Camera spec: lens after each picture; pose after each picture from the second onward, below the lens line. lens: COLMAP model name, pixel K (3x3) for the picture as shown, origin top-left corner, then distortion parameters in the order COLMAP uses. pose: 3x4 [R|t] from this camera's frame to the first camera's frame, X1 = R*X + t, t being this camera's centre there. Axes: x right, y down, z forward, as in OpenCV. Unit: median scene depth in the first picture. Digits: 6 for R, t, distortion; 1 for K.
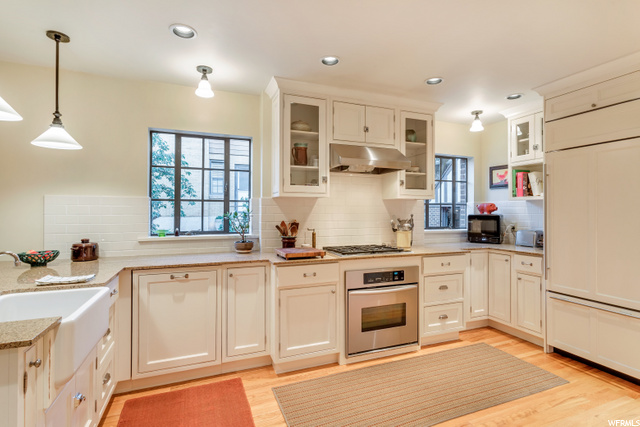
lens RADIAL K [[309.0, 0, 320.0], [0, 309.0, 213.5], [0, 0, 1]] dist [0.013841, 0.000276]
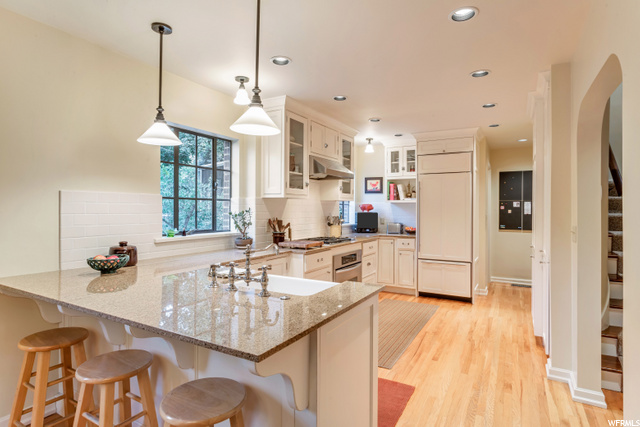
lens RADIAL K [[342.5, 0, 320.0], [0, 342.5, 213.5], [0, 0, 1]] dist [0.001929, 0.000112]
pose [[0.786954, -0.005893, 0.616984, -0.758619], [0.001453, 0.999969, 0.007697, -0.004093], [-0.617010, -0.005161, 0.786938, -0.092299]]
